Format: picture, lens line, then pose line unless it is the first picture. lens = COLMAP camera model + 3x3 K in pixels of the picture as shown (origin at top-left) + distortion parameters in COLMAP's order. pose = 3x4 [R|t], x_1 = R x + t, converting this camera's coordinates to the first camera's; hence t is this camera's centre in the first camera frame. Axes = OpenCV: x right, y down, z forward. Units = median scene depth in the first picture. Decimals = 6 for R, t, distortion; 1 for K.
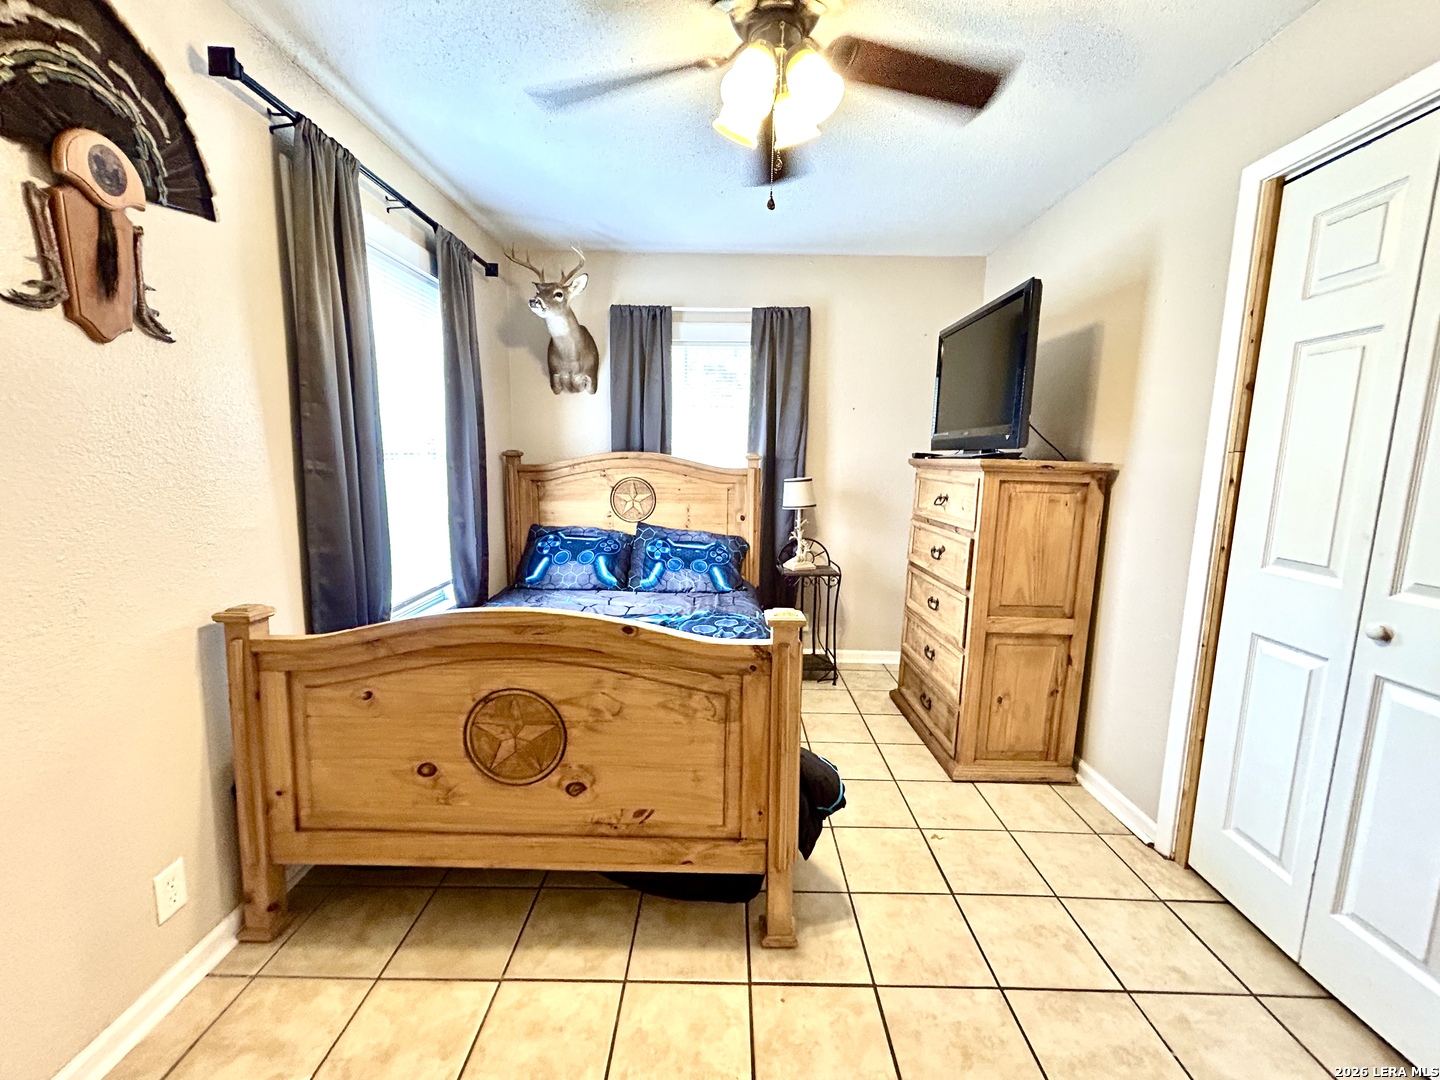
lens RADIAL K [[588.1, 0, 718.5], [0, 588.1, 539.1], [0, 0, 1]] dist [-0.002350, 0.001415]
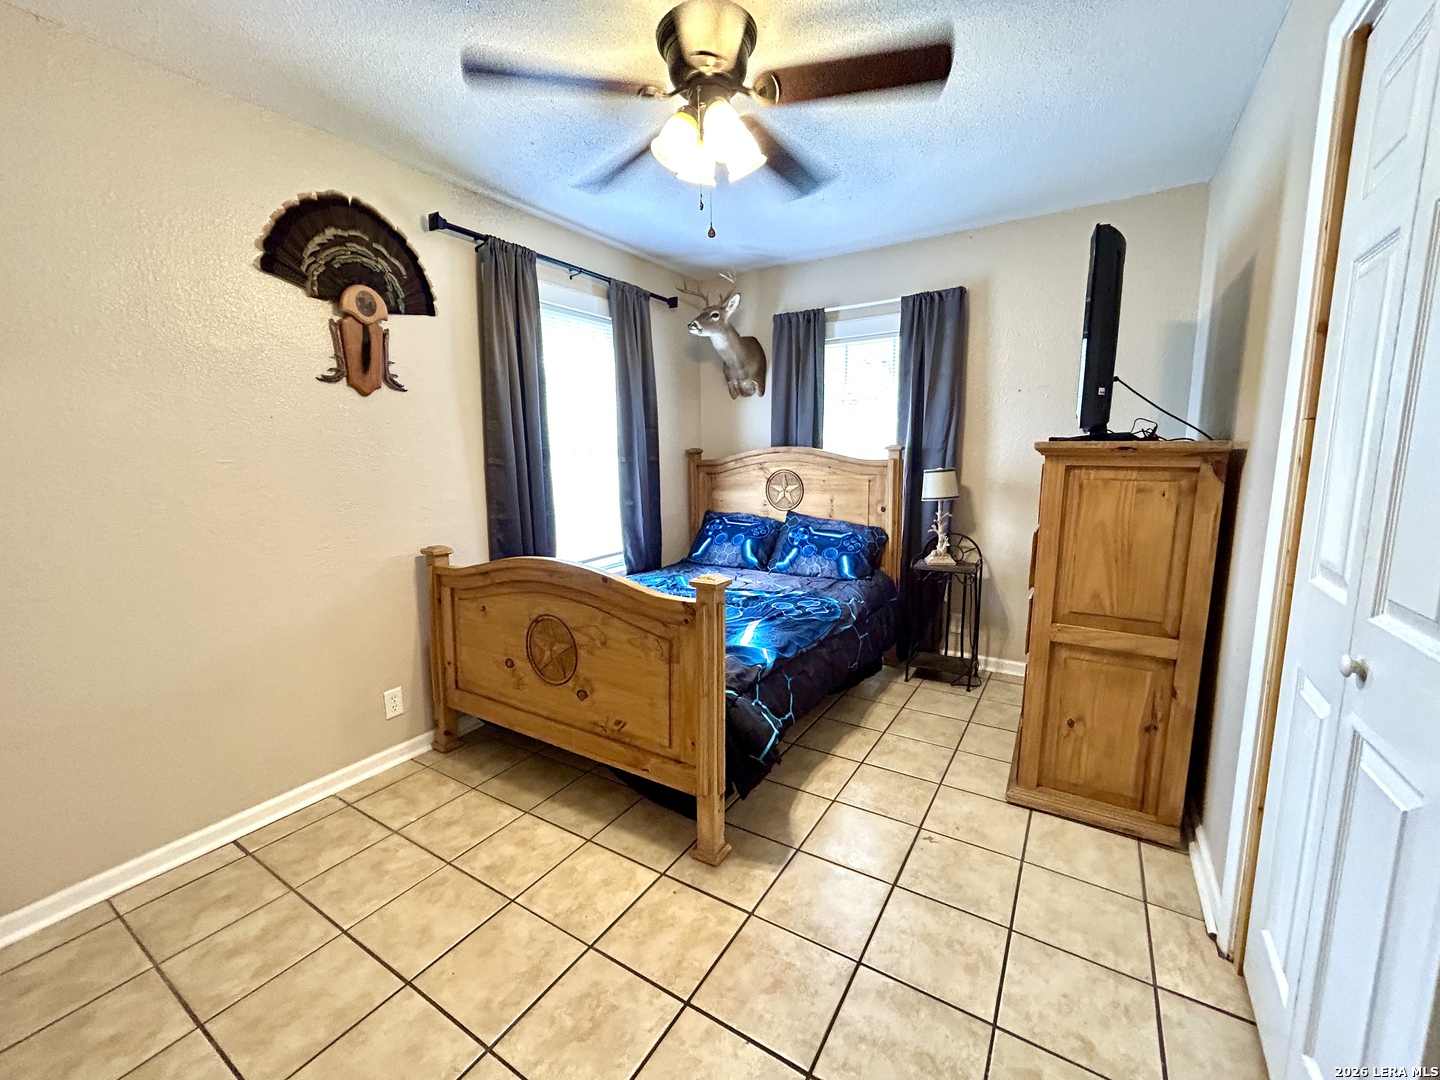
lens RADIAL K [[588.1, 0, 715.5], [0, 588.1, 539.0], [0, 0, 1]] dist [-0.002350, 0.001415]
pose [[0.850742, 0.051415, -0.523062, 0.662883], [-0.049893, 0.998610, 0.017010, 0.024255], [0.523210, 0.011626, 0.852125, -0.002850]]
